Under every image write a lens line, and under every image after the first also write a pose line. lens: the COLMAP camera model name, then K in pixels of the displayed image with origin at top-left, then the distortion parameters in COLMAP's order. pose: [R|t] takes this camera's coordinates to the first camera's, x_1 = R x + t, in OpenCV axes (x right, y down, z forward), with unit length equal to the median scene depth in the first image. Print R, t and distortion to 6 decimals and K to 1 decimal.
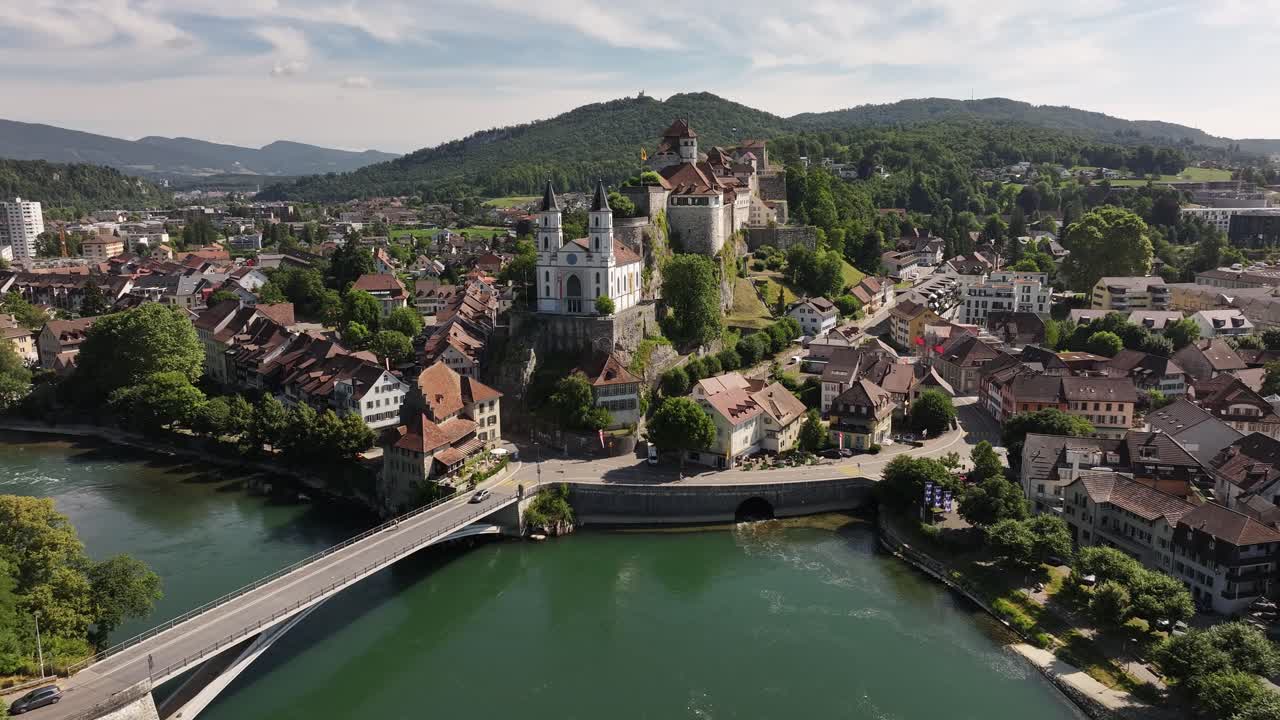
lens RADIAL K [[928.6, 0, 640.0], [0, 928.6, 360.0], [0, 0, 1]] dist [0.001893, 0.004926]
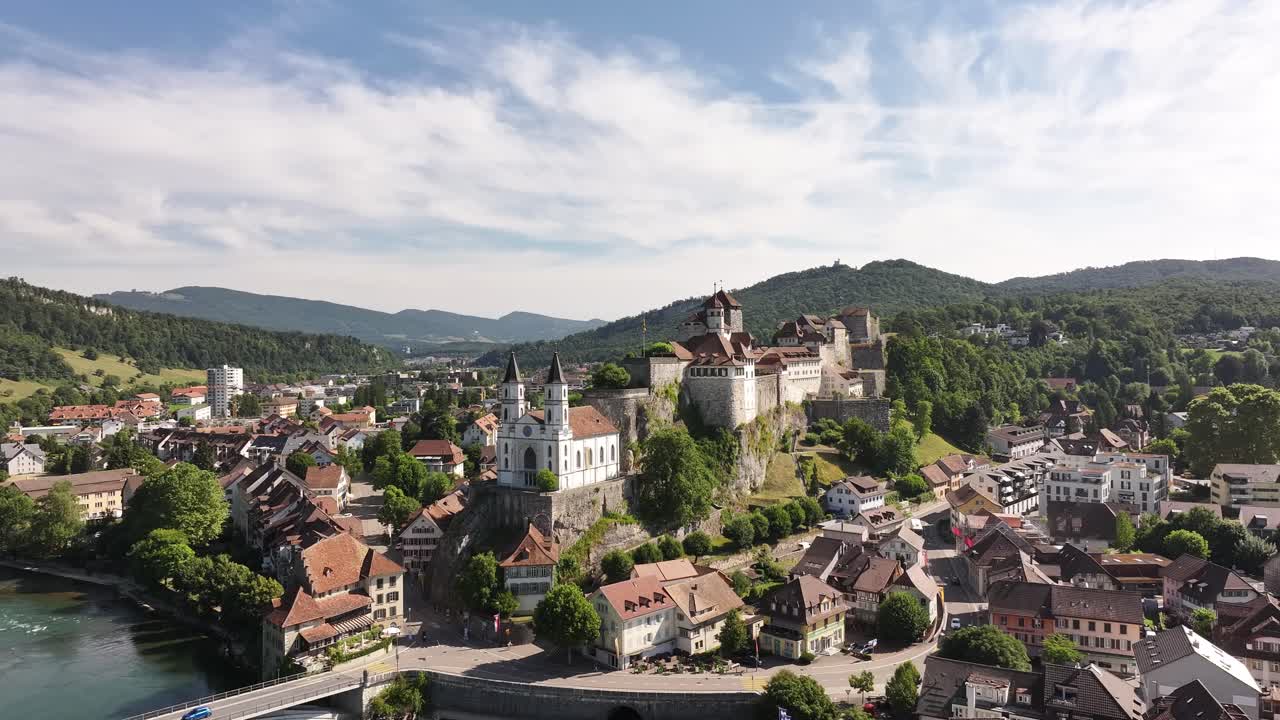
lens RADIAL K [[928.6, 0, 640.0], [0, 928.6, 360.0], [0, 0, 1]] dist [0.001893, 0.004926]
pose [[0.969767, 0.001644, -0.244028, 0.231703], [-0.044487, 0.984411, -0.170161, -0.017606], [0.239944, 0.175873, 0.954723, 0.066711]]
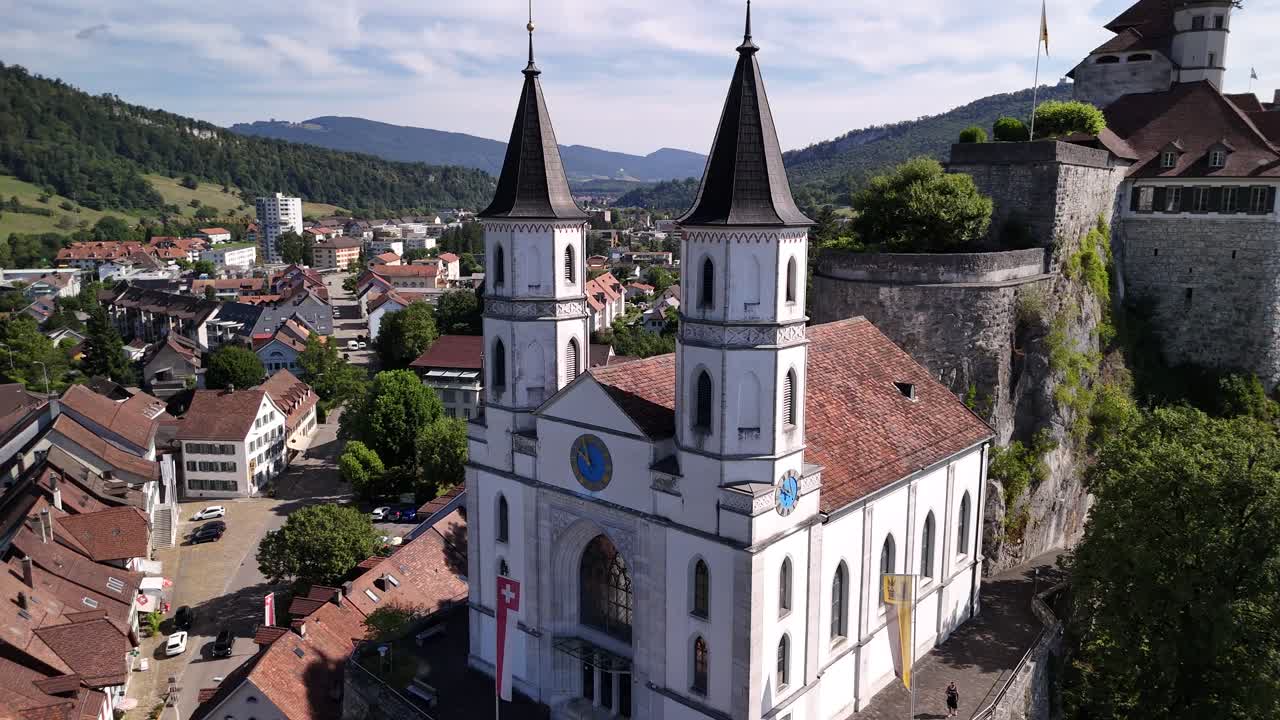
lens RADIAL K [[942.6, 0, 642.6], [0, 942.6, 360.3], [0, 0, 1]] dist [0.024472, -0.003825]
pose [[0.919820, 0.082113, -0.383653, 0.009281], [-0.087273, 0.996177, 0.003973, -0.109079], [0.382512, 0.029828, 0.923469, 0.676995]]
